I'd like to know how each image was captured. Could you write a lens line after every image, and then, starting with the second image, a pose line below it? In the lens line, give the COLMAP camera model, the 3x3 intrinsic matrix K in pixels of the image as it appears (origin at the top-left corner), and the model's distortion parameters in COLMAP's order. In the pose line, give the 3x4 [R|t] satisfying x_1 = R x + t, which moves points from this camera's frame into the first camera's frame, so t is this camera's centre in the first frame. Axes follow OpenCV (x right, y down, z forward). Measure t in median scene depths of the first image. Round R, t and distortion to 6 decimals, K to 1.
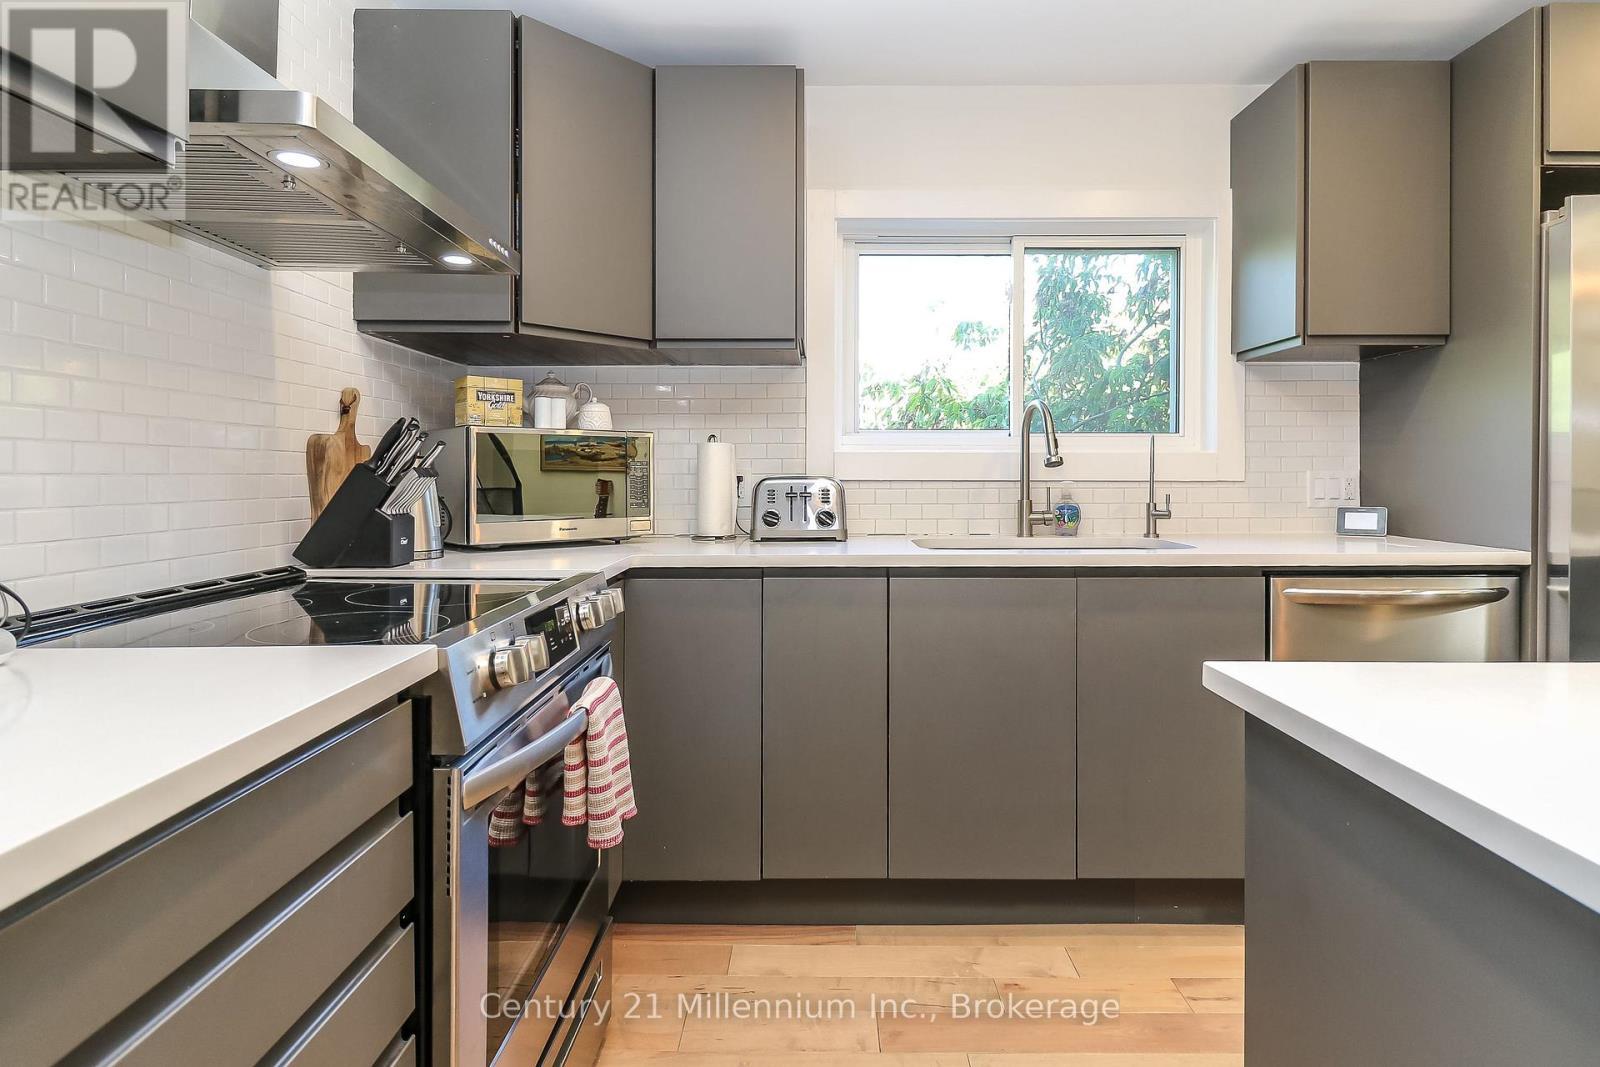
lens RADIAL K [[863.7, 0, 806.1], [0, 863.7, 479.5], [0, 0, 1]] dist [-0.003969, -0.004388]
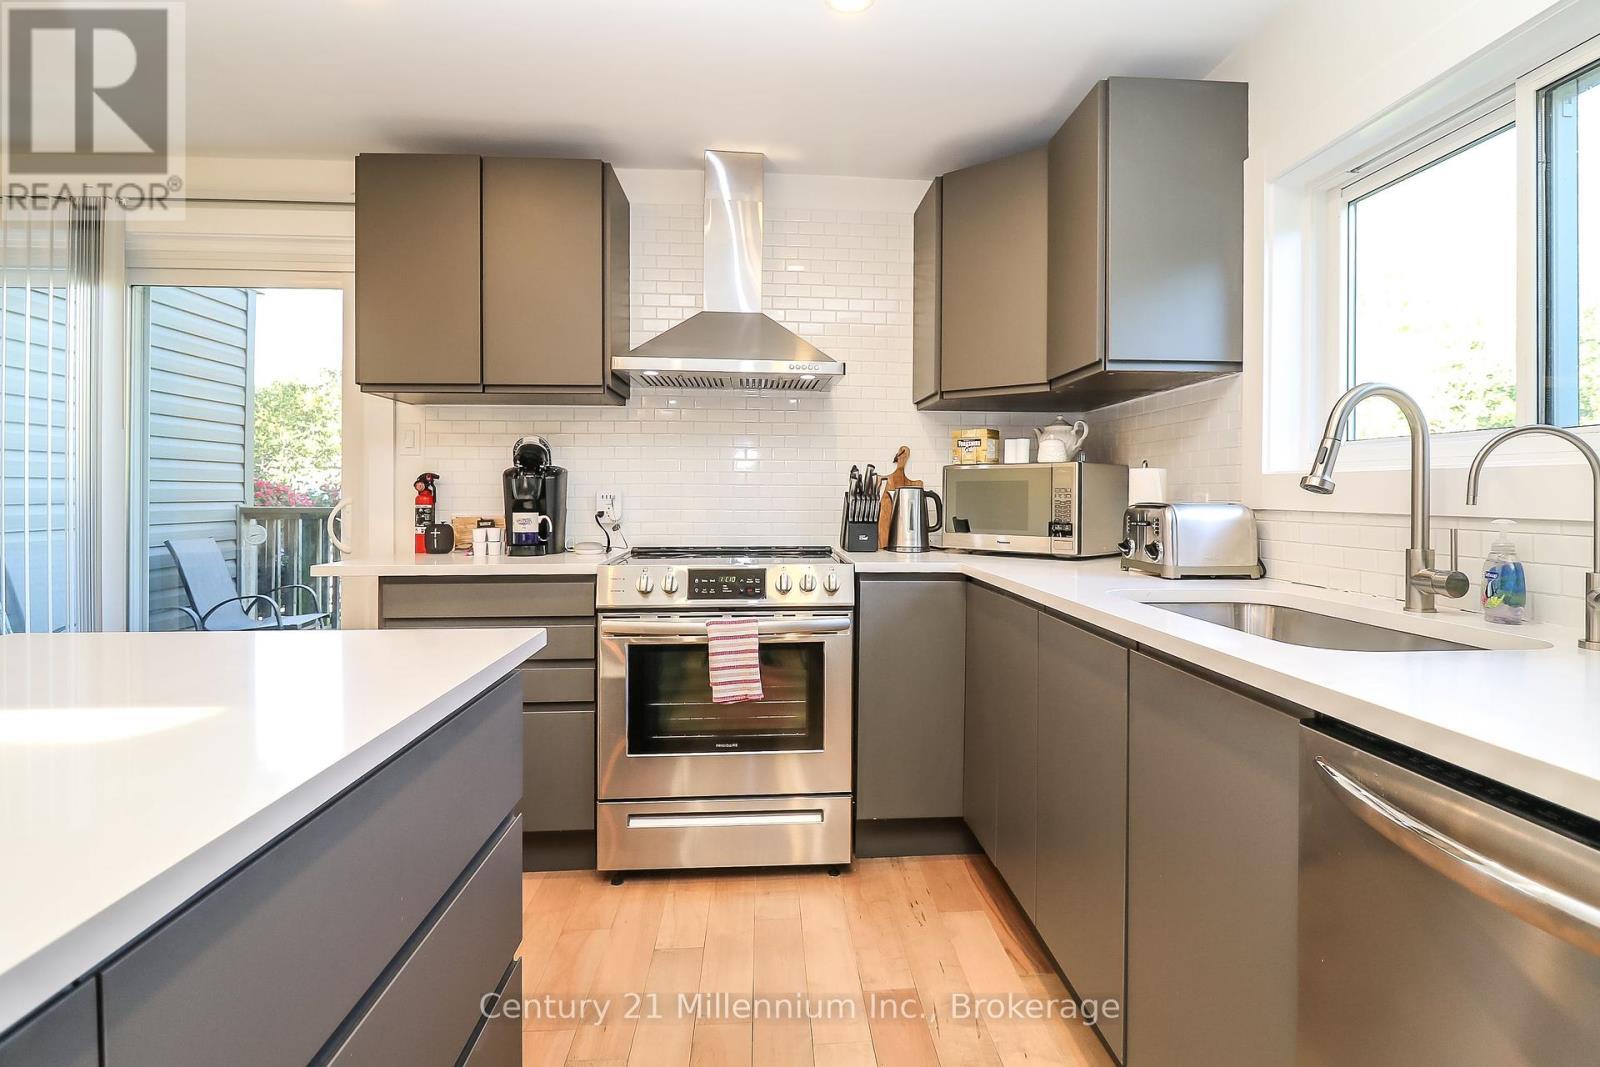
lens RADIAL K [[806.7, 0, 822.5], [0, 806.7, 505.5], [0, 0, 1]] dist [-0.002690, -0.000762]
pose [[0.085083, 0.014024, -0.996275, 0.818877], [-0.015084, 0.999804, 0.012785, -0.007211], [0.996260, 0.013940, 0.085278, 0.588505]]
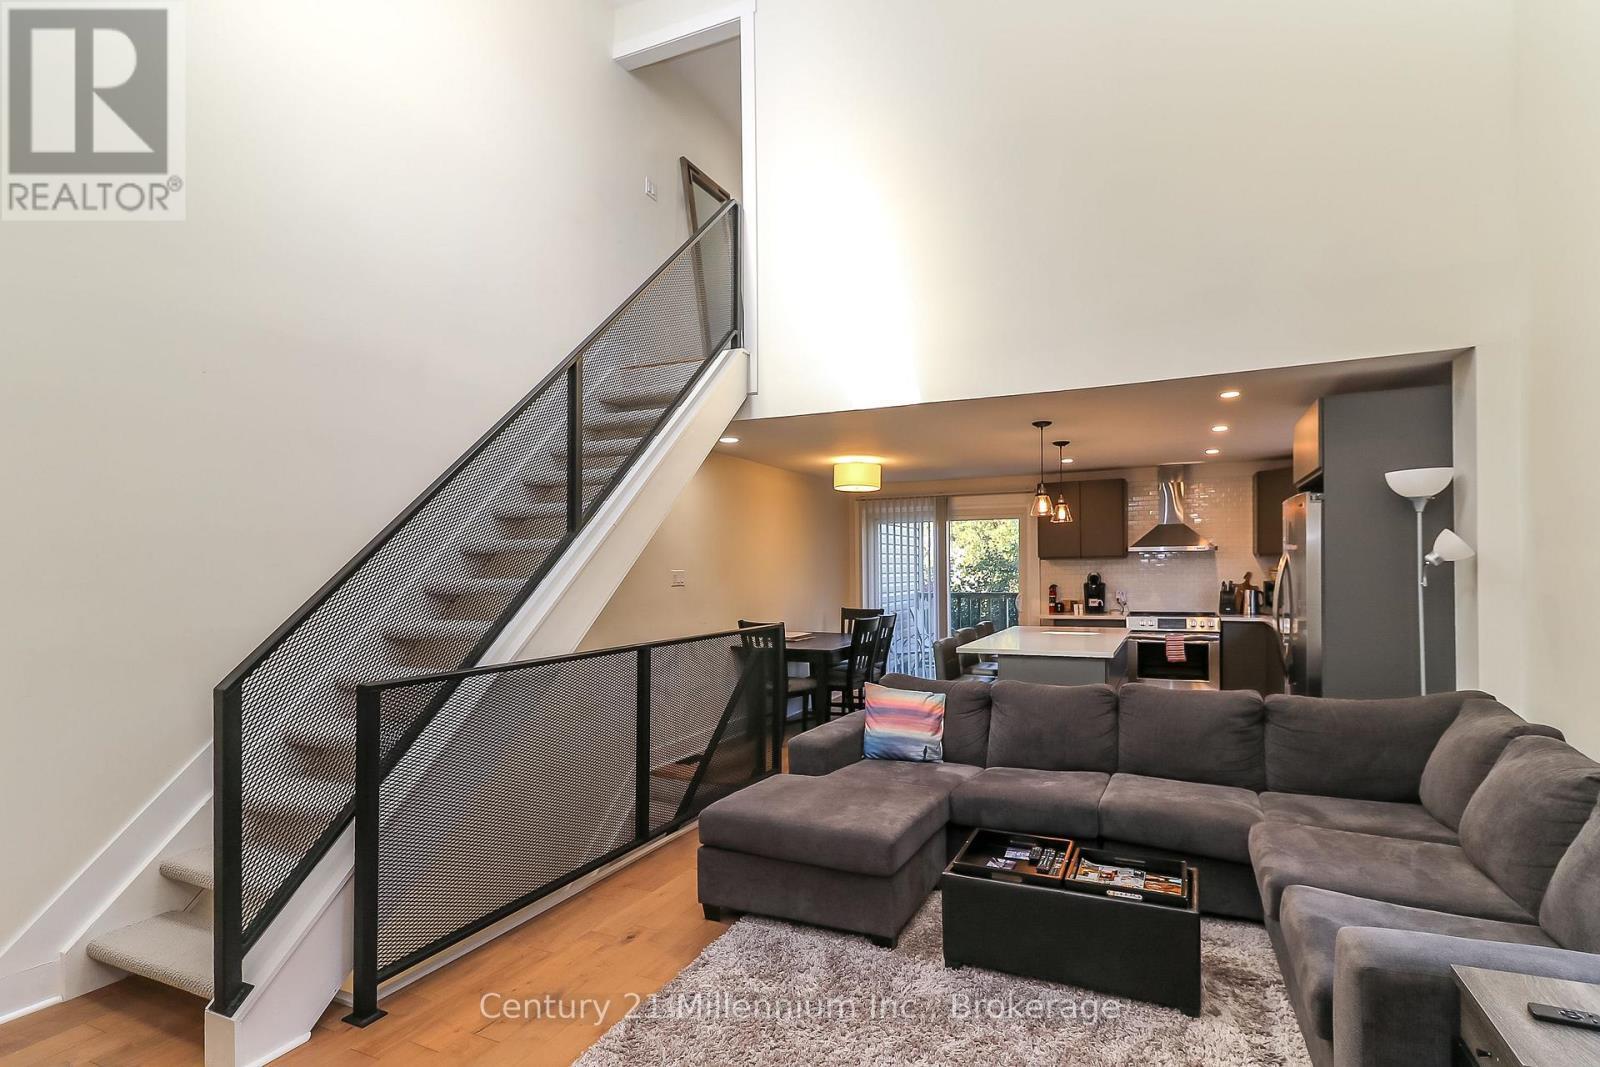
lens RADIAL K [[841.3, 0, 793.2], [0, 841.3, 580.9], [0, 0, 1]] dist [0.028197, 0.000296]
pose [[-0.404724, 0.016689, -0.914286, 3.212628], [-0.000932, 0.999825, 0.018664, -0.109693], [0.914438, 0.008406, -0.404638, 0.542354]]
